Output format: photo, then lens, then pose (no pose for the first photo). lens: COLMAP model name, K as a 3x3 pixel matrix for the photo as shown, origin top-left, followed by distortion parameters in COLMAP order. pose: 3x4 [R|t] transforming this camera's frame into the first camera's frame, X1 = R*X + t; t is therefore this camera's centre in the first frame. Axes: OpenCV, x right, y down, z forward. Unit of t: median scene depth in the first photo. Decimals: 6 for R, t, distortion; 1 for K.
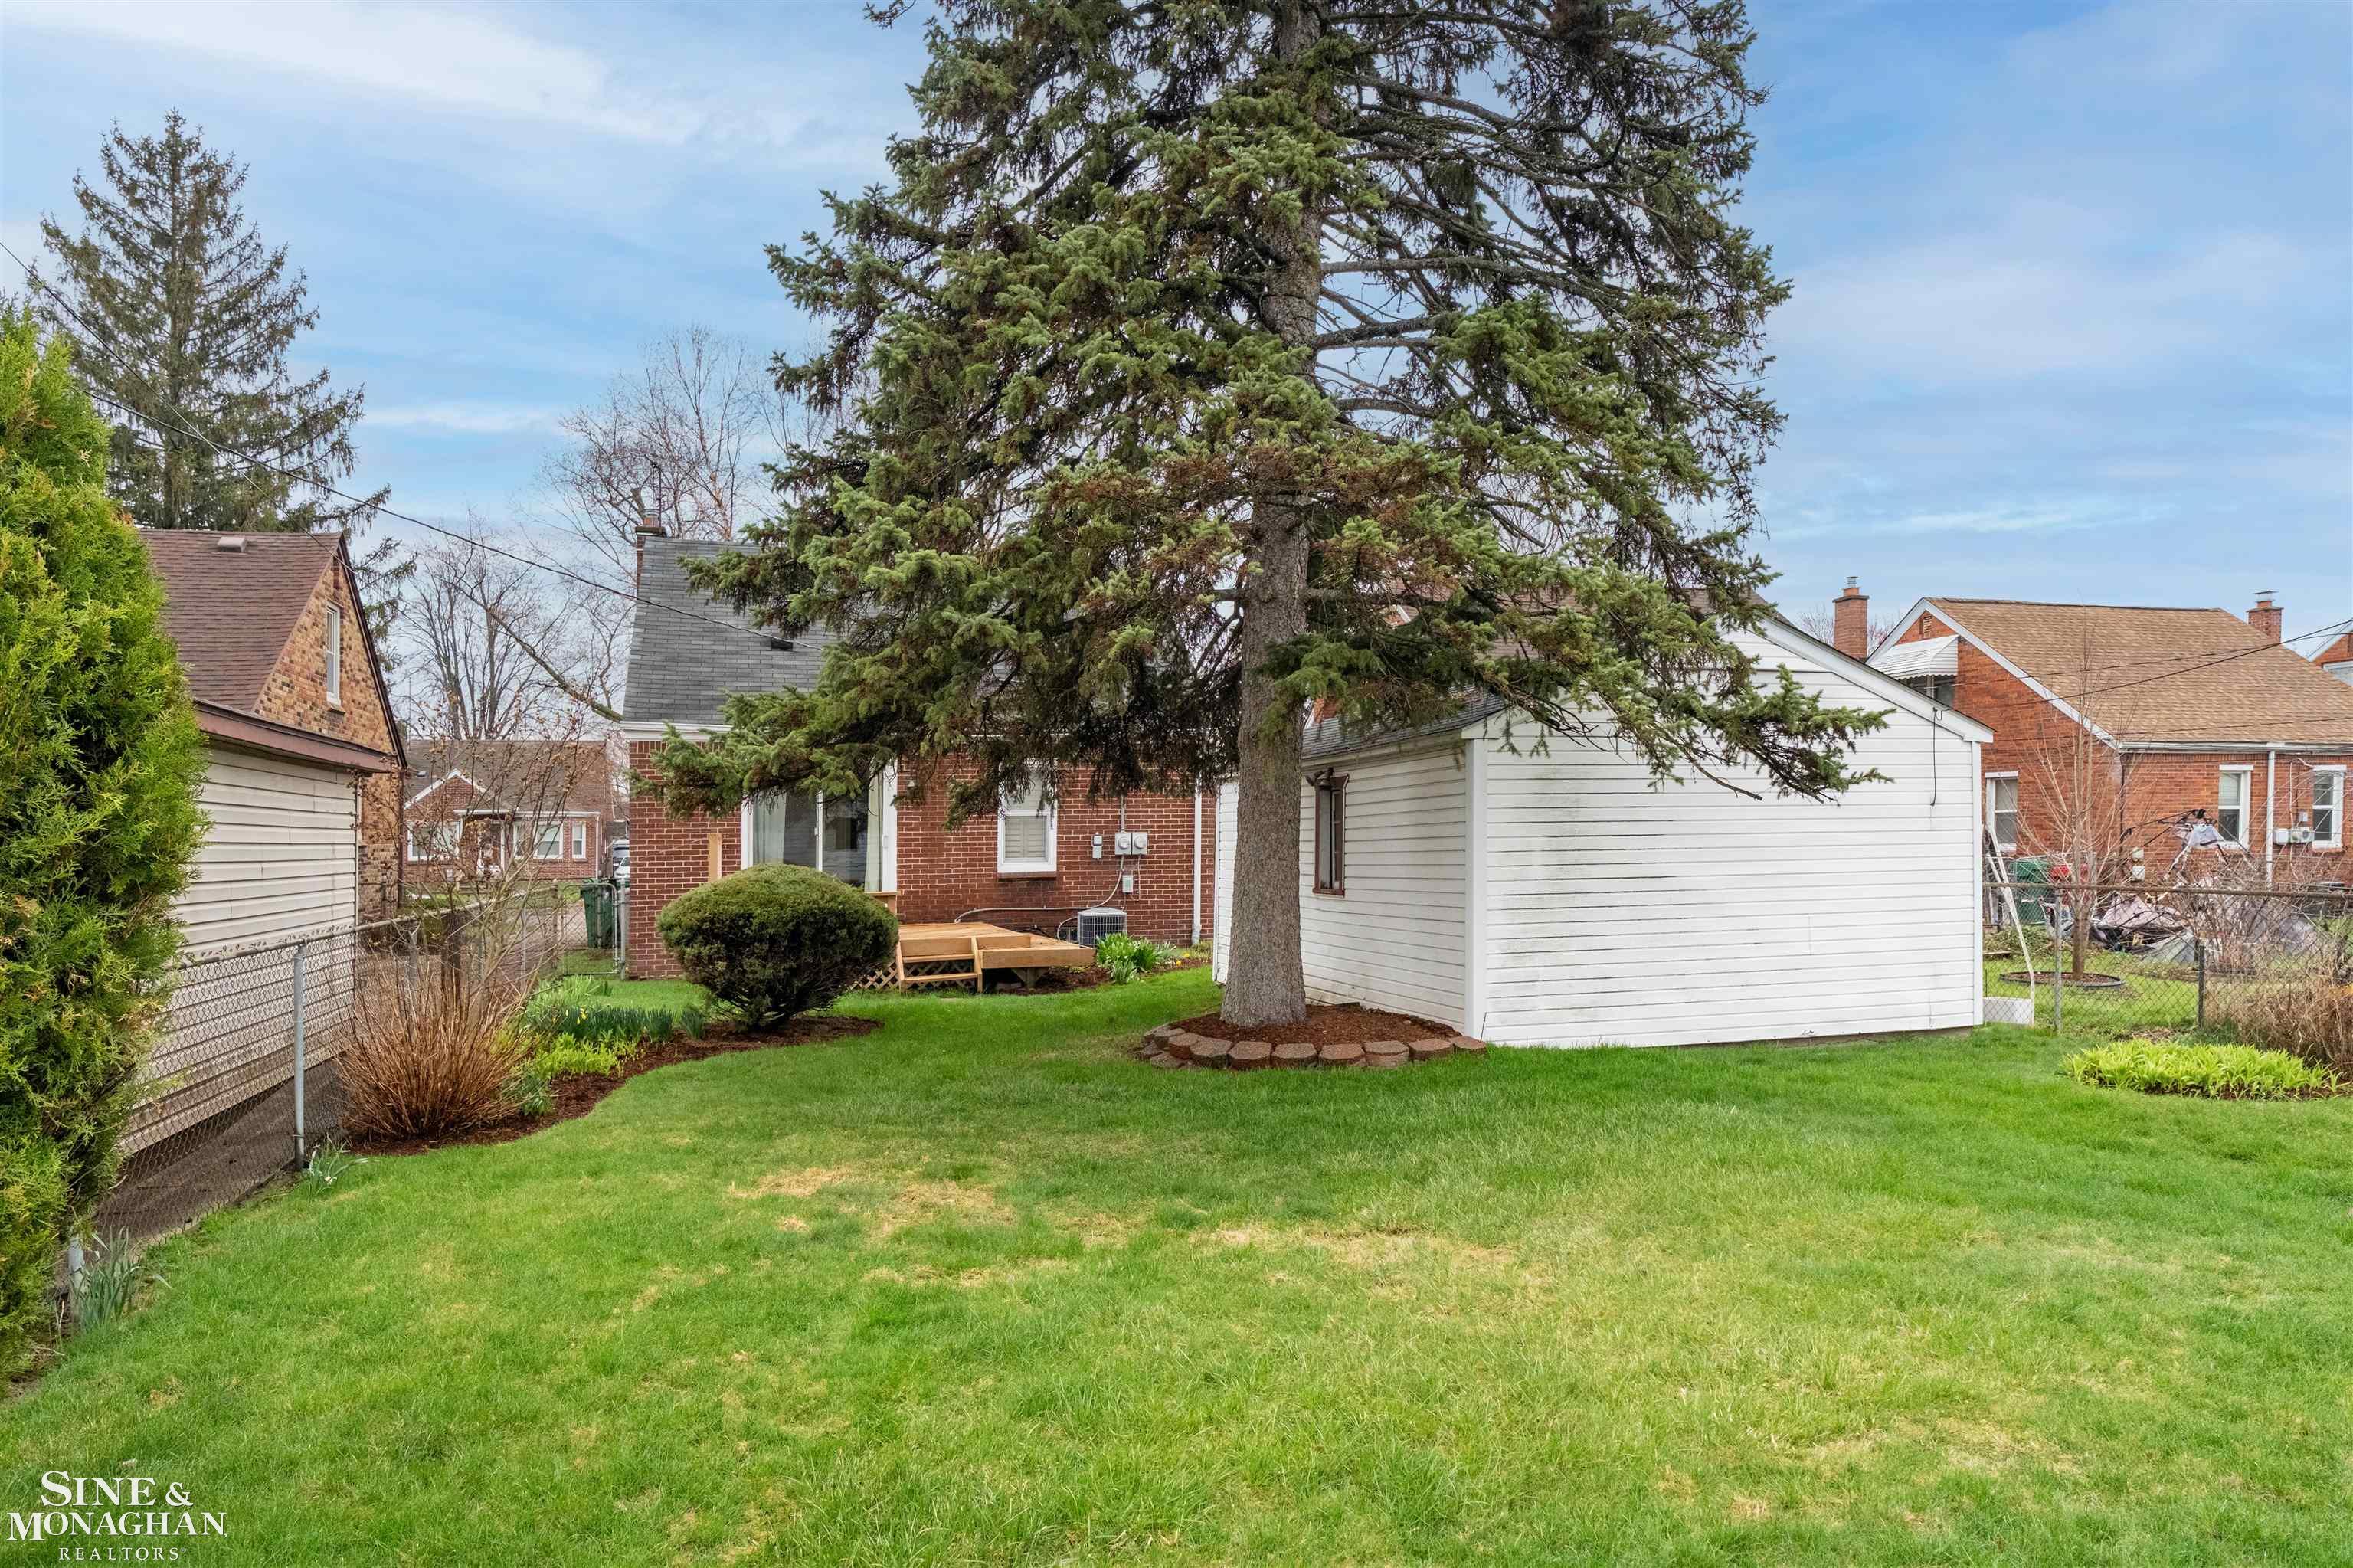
lens RADIAL K [[1505.1, 0, 1176.5], [0, 1505.1, 784.0], [0, 0, 1]] dist [-0.041160, -0.000161]
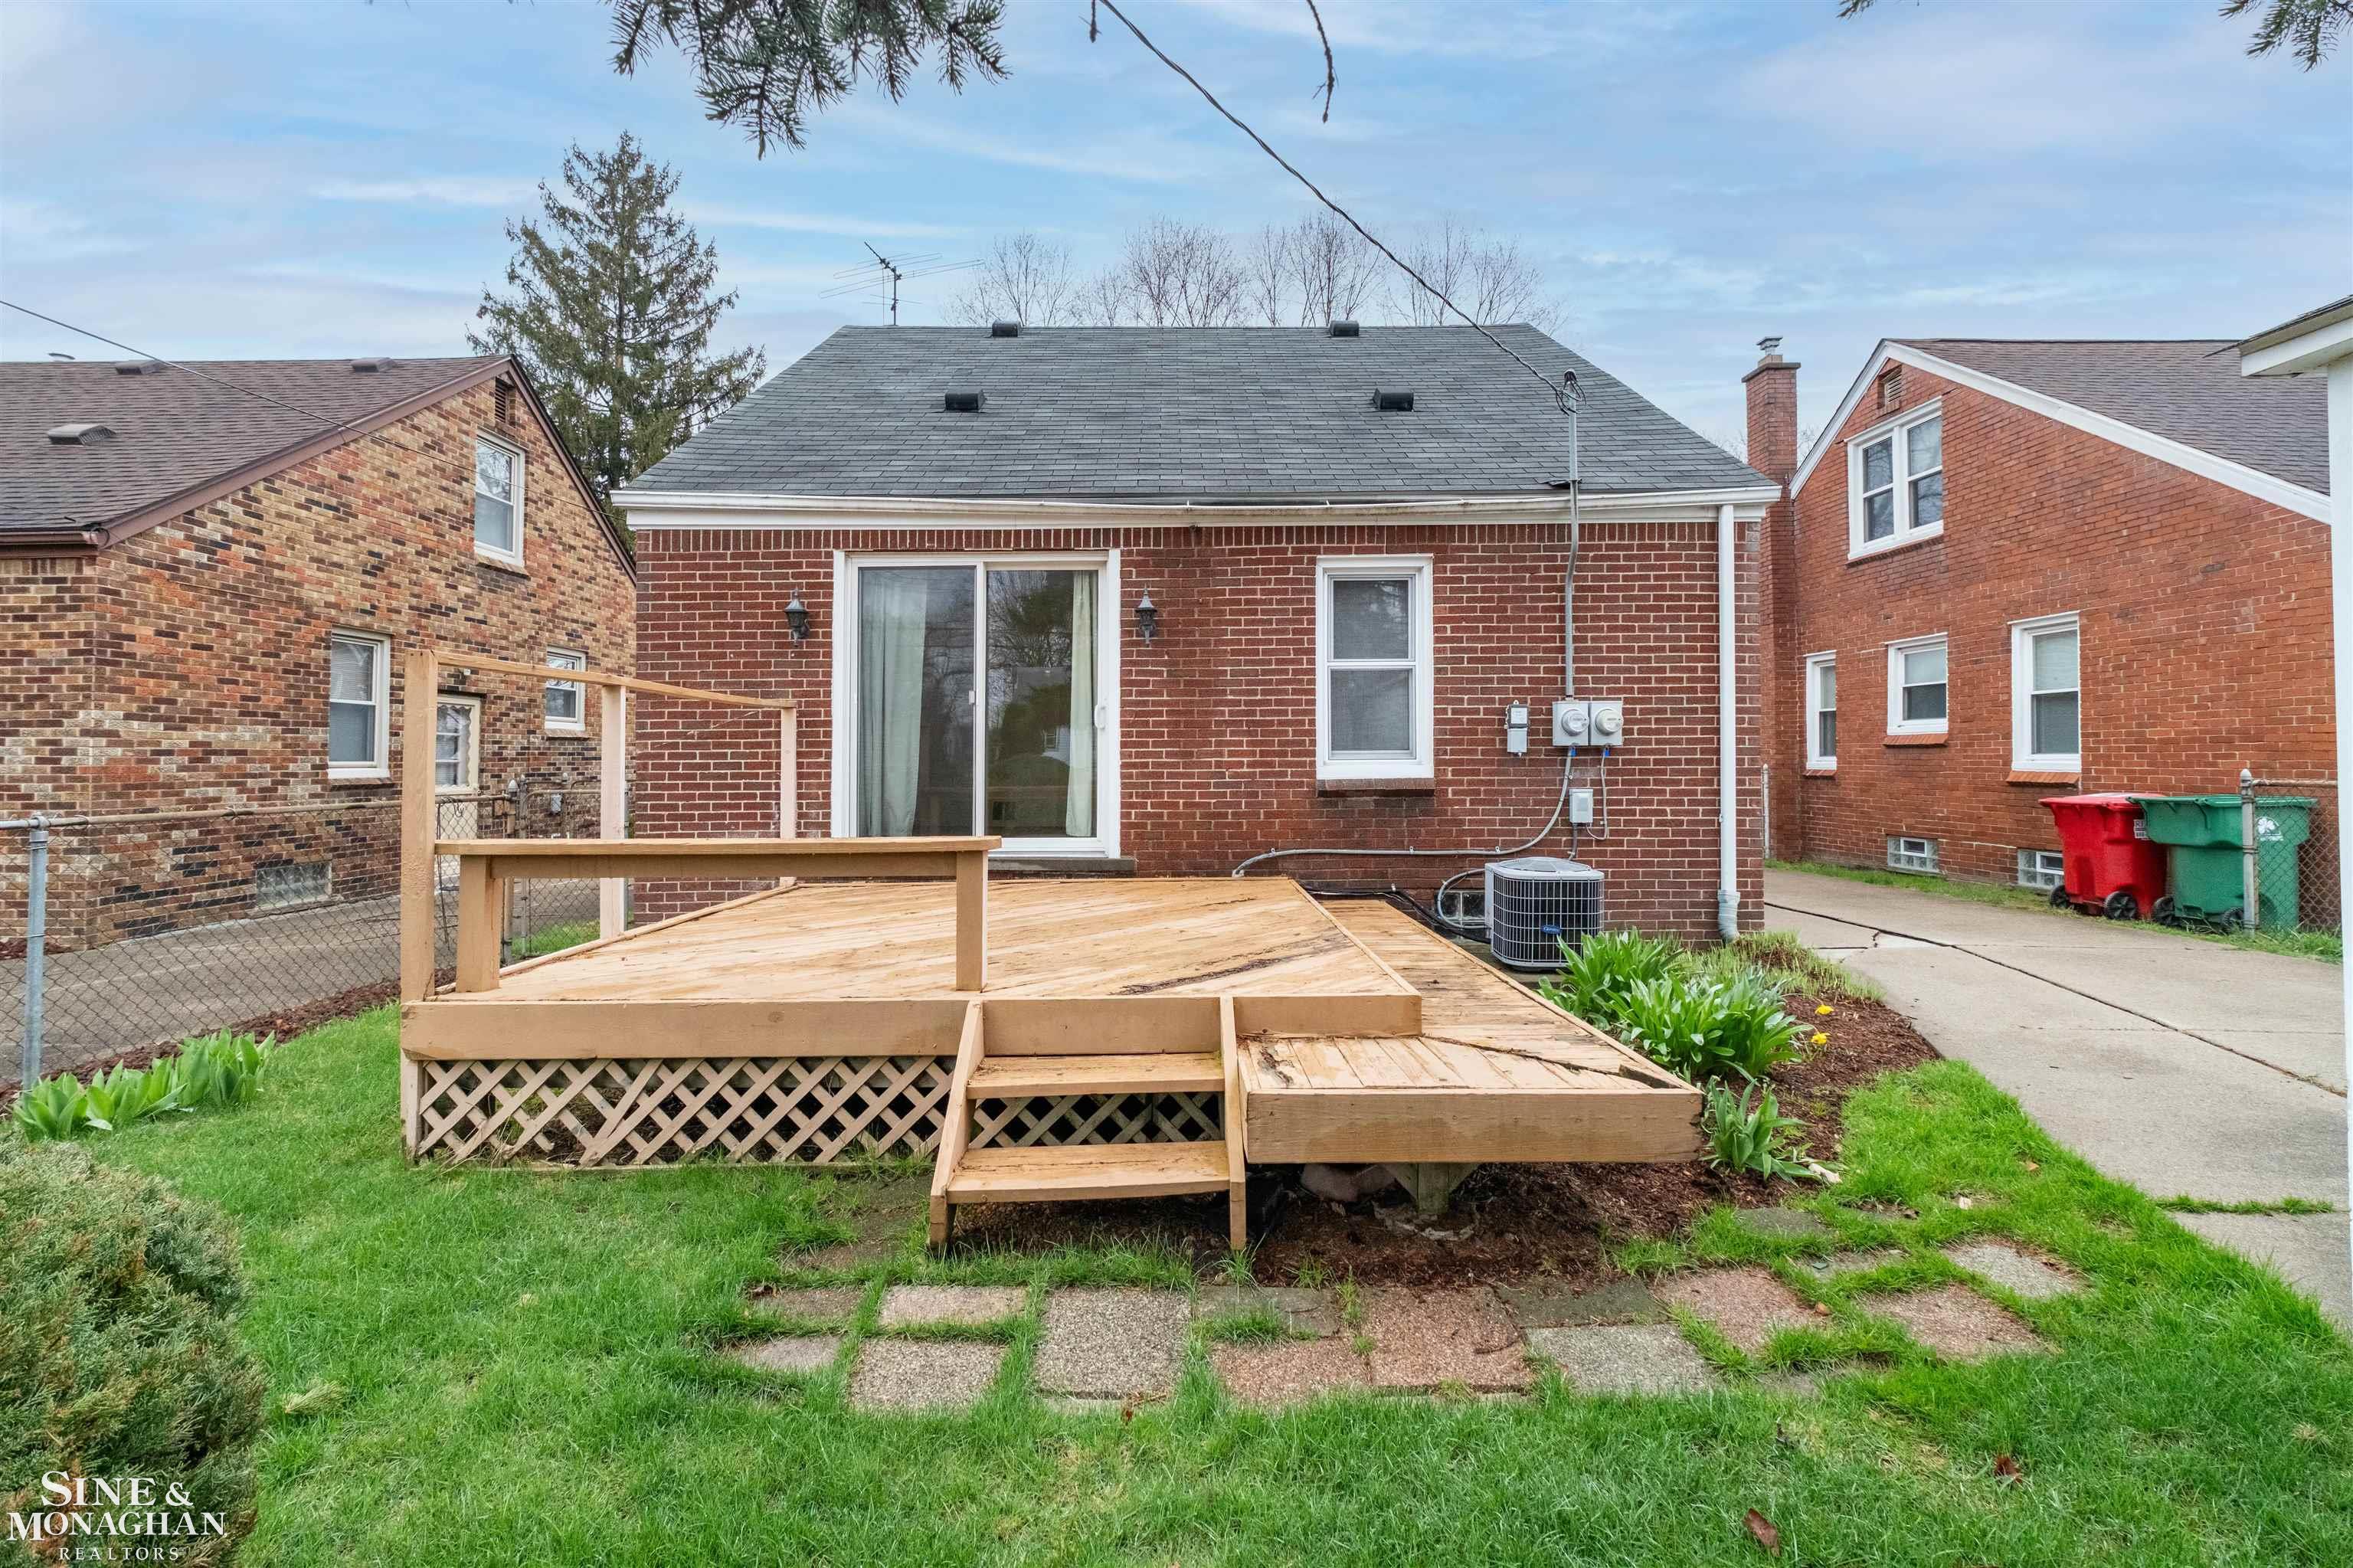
lens RADIAL K [[988.7, 0, 1170.4], [0, 988.7, 765.9], [0, 0, 1]] dist [0.013806, 0.000146]
pose [[0.963877, 0.008913, -0.266200, -0.075764], [0.004676, 0.998720, 0.050371, 0.036450], [0.266308, -0.049796, 0.962601, 0.650403]]
